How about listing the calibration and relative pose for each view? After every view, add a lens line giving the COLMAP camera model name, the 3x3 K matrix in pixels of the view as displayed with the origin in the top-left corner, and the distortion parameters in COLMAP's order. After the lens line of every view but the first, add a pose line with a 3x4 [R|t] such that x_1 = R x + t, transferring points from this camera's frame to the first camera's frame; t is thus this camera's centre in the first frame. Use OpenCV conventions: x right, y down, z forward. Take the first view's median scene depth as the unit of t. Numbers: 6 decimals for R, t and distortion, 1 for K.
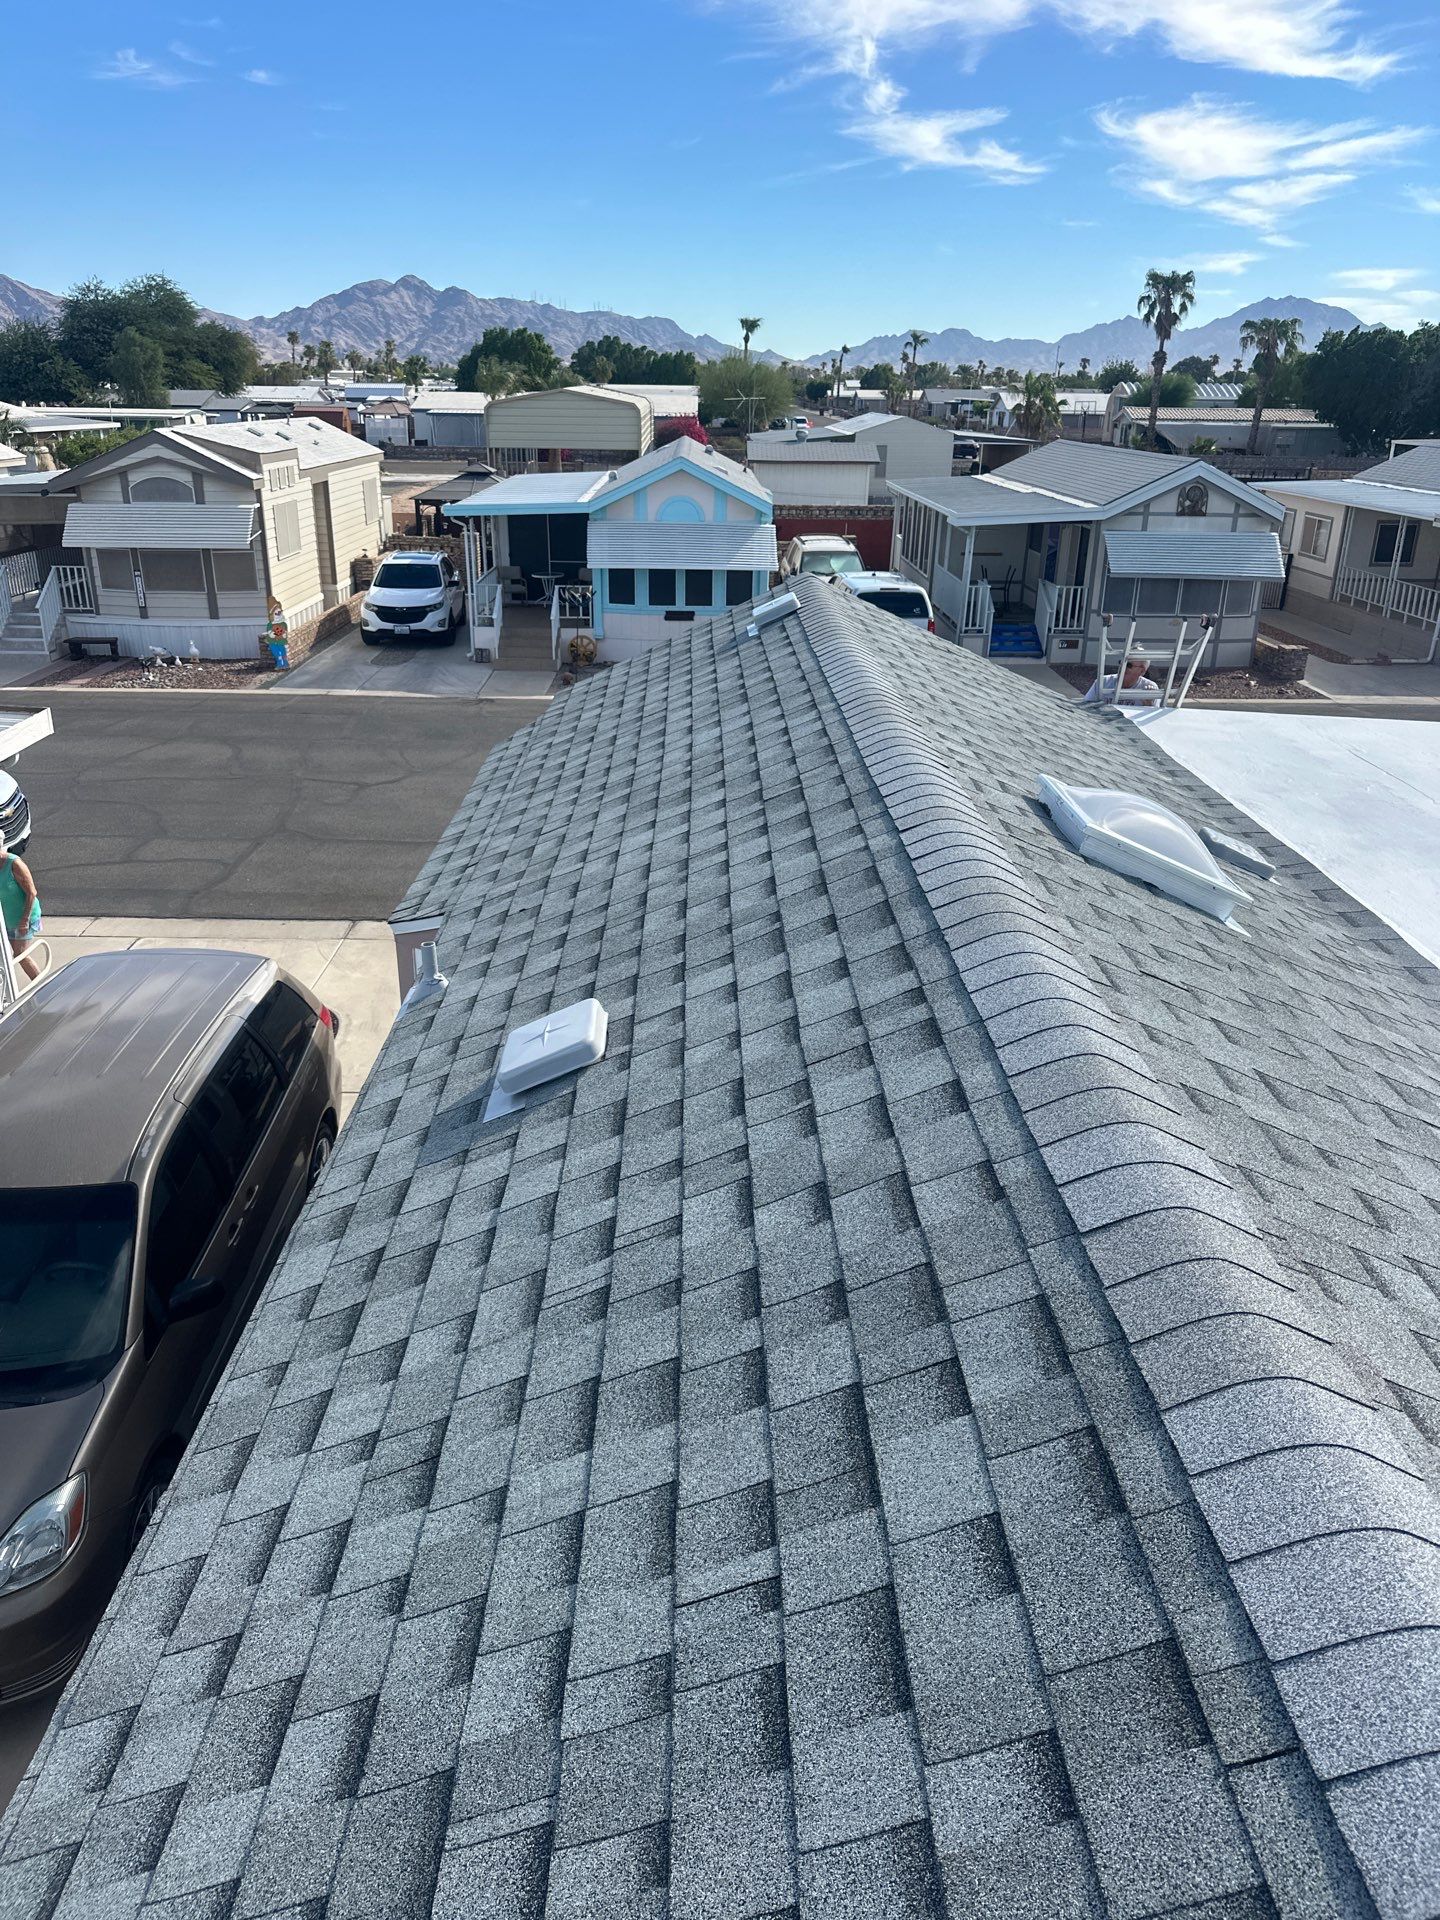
lens RADIAL K [[1350.1, 0, 730.1], [0, 1350.1, 965.7], [0, 0, 1]] dist [0.033922, -0.060411]
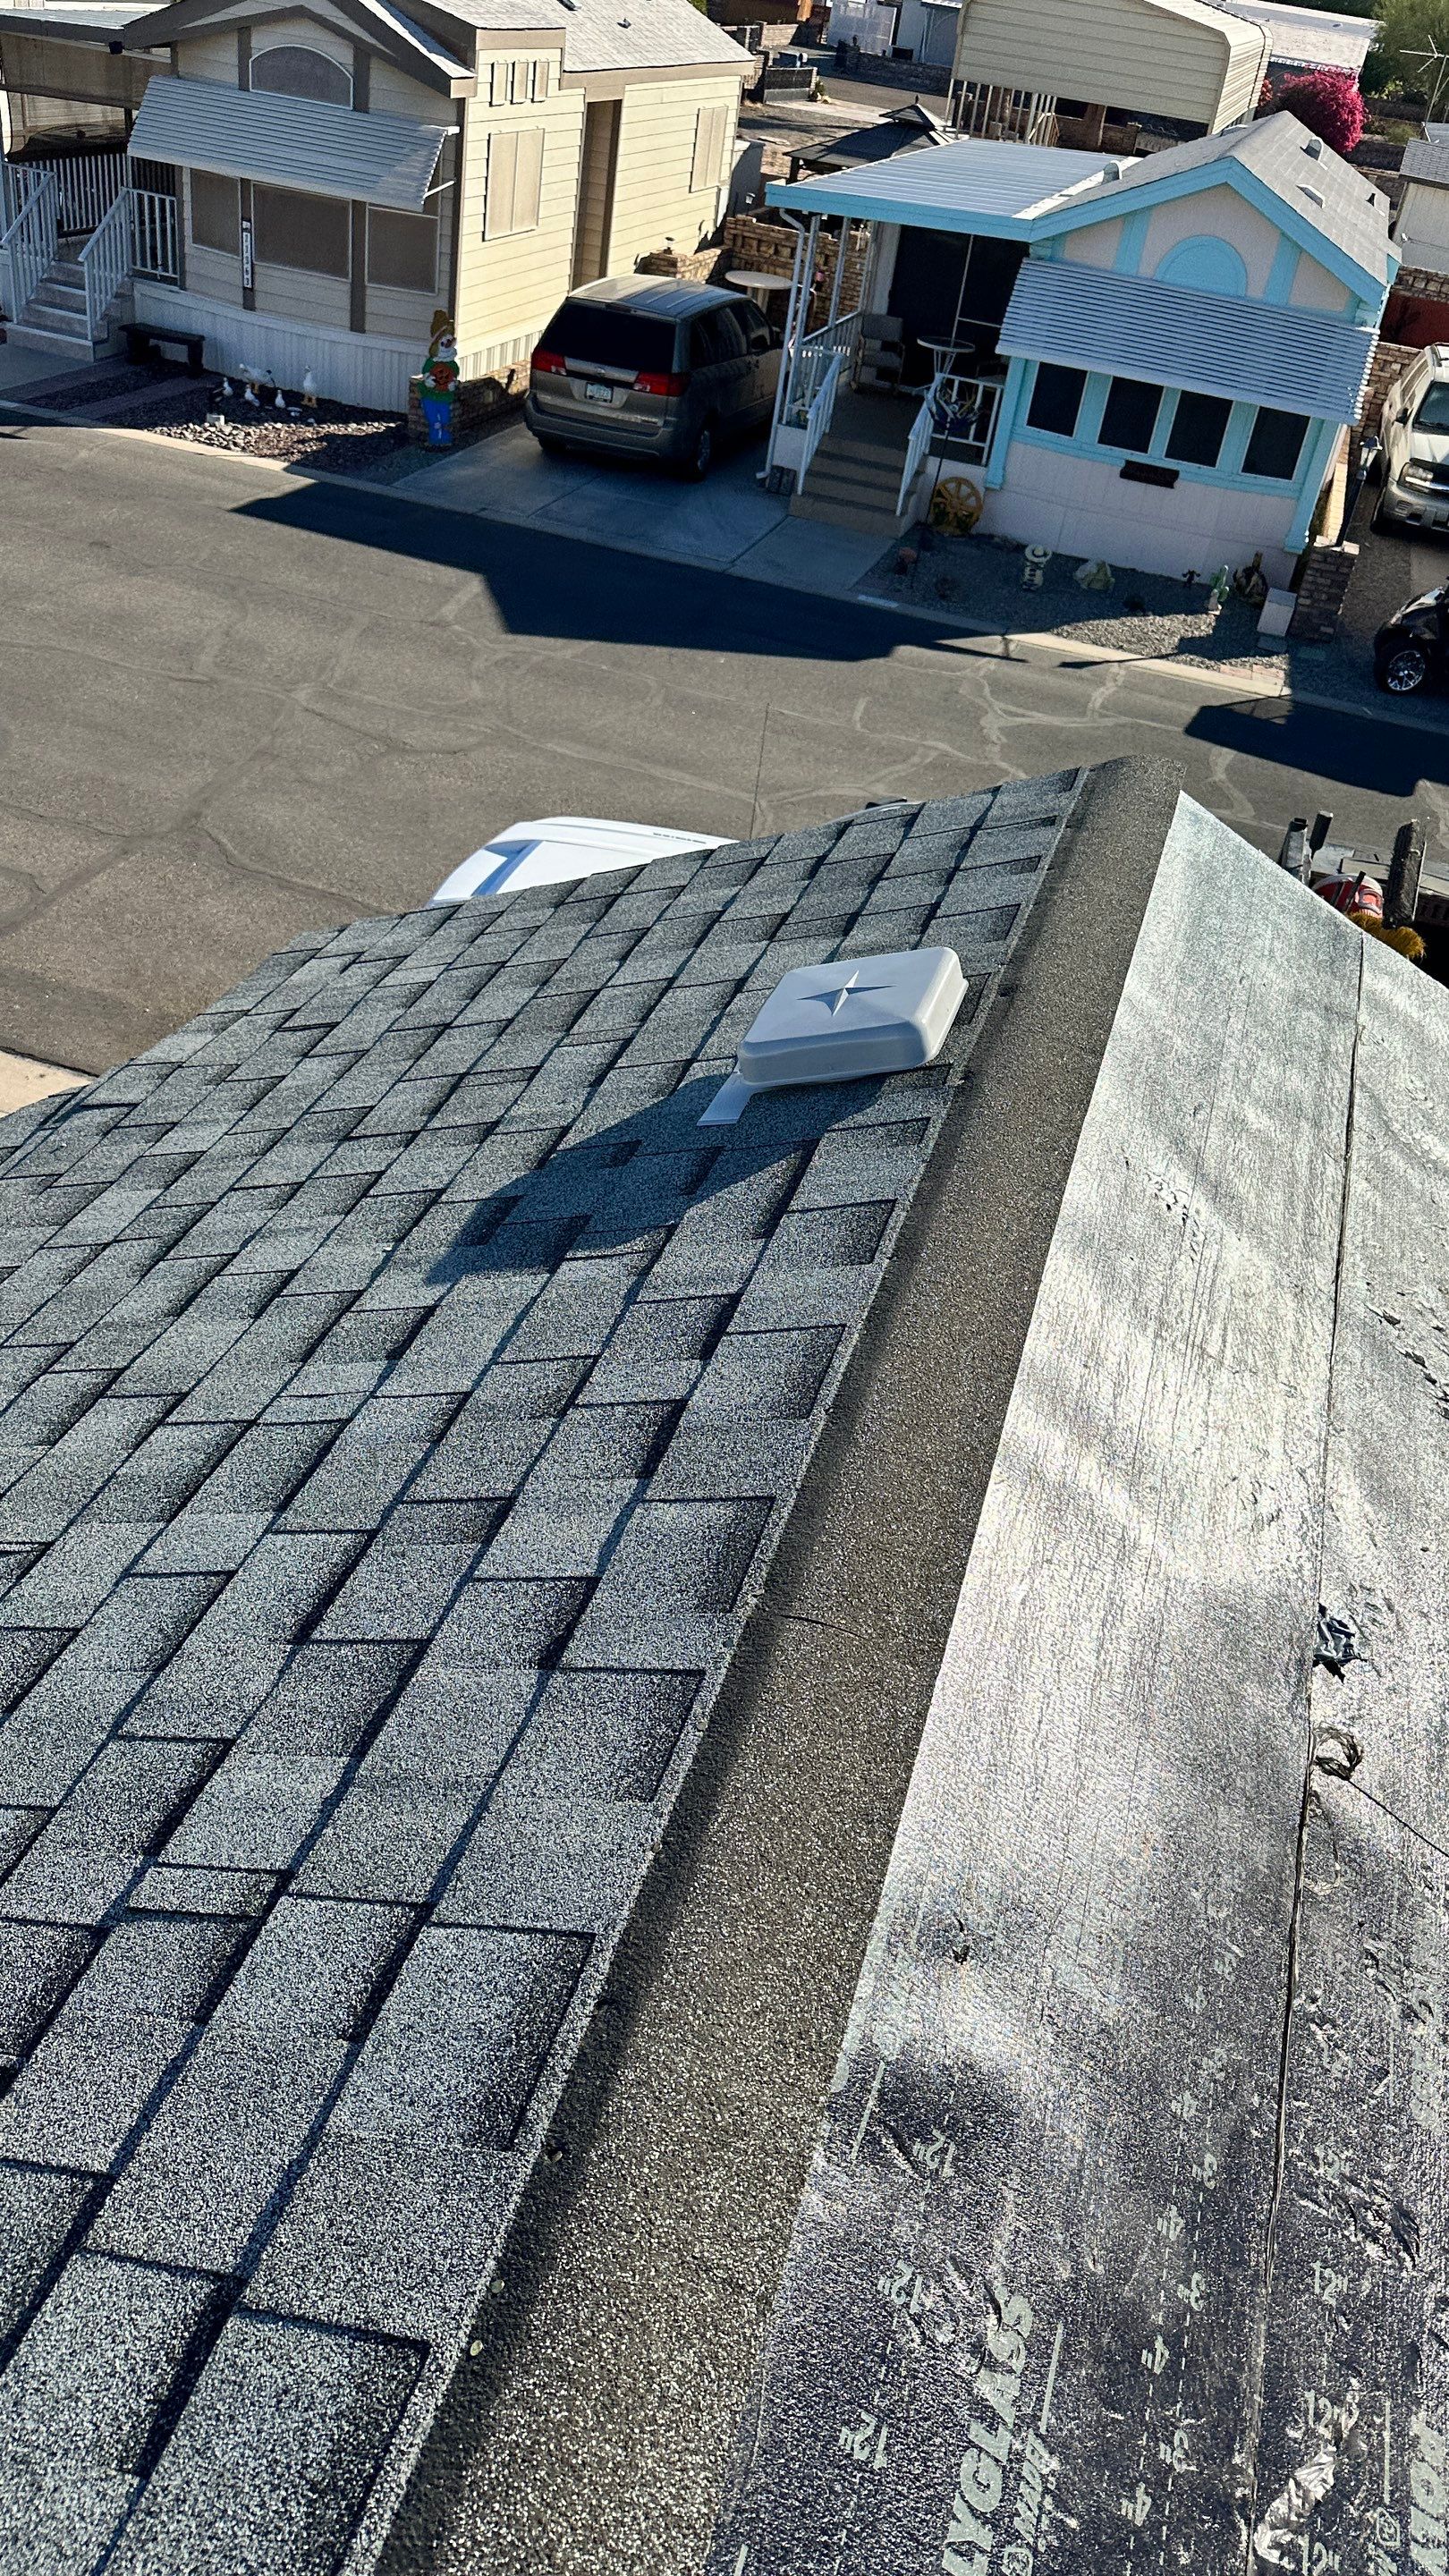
lens RADIAL K [[1756.5, 0, 718.9], [0, 1756.5, 1298.4], [0, 0, 1]] dist [-0.012792, -0.000329]
pose [[0.939778, 0.285671, -0.187642, 0.027041], [-0.231680, 0.936070, 0.264758, -0.098181], [0.251279, -0.205341, 0.945883, 0.232847]]
